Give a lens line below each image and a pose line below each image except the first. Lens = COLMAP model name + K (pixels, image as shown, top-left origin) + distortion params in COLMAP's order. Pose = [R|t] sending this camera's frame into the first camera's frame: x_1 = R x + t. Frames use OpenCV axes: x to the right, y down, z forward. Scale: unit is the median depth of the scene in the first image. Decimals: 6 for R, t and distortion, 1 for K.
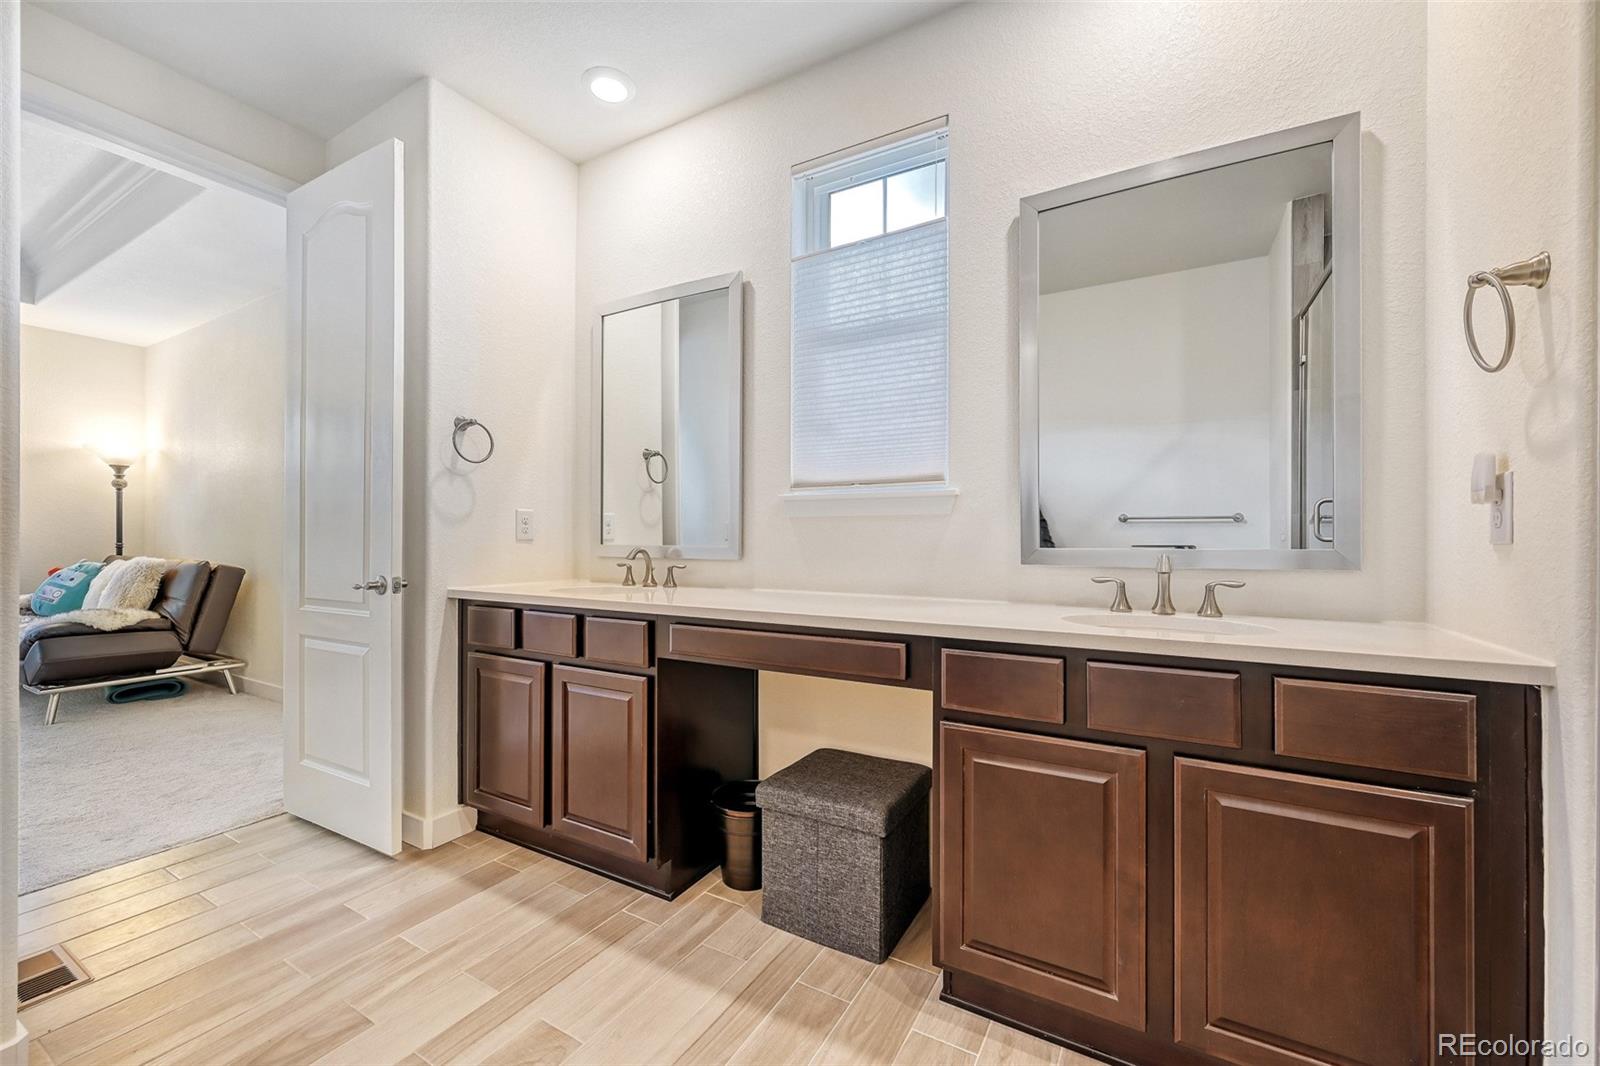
lens RADIAL K [[643.1, 0, 797.2], [0, 643.1, 531.6], [0, 0, 1]] dist [0.003966, -0.000517]
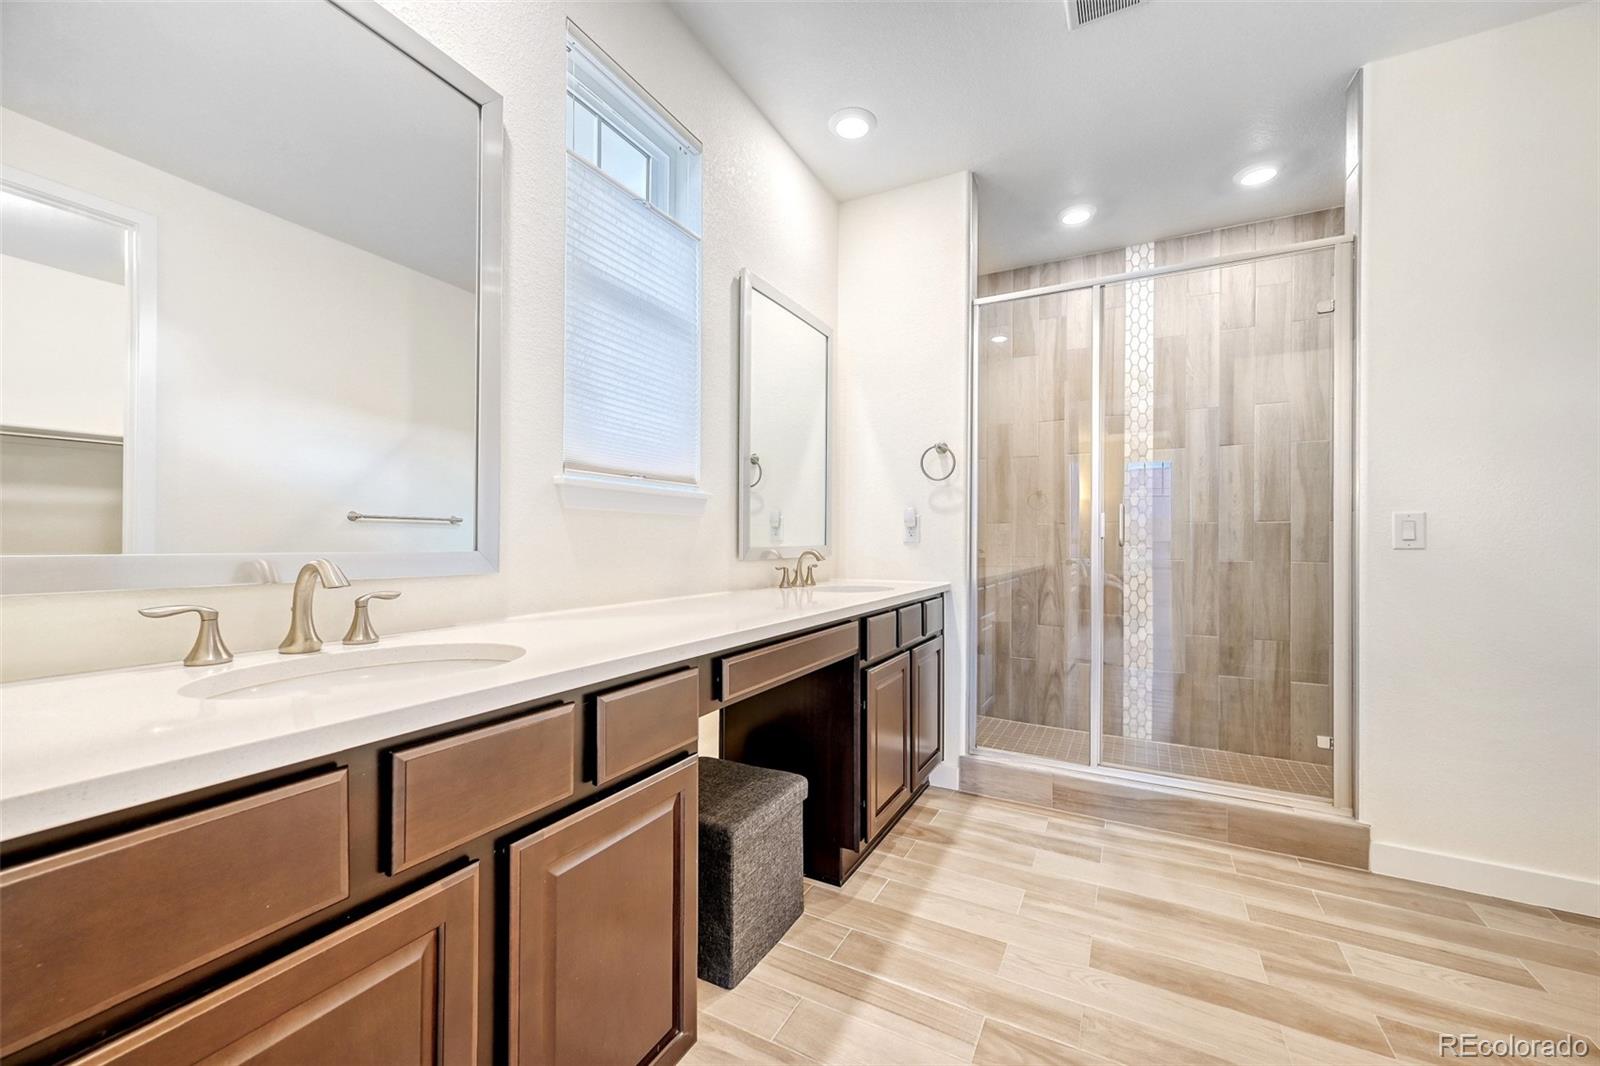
lens RADIAL K [[643.1, 0, 791.6], [0, 643.1, 540.4], [0, 0, 1]] dist [0.003966, -0.000517]
pose [[-0.046131, 0.000100, 0.998935, -0.779266], [-0.013065, 0.999914, -0.000703, 0.010536], [-0.998850, -0.013084, -0.046126, 0.831949]]
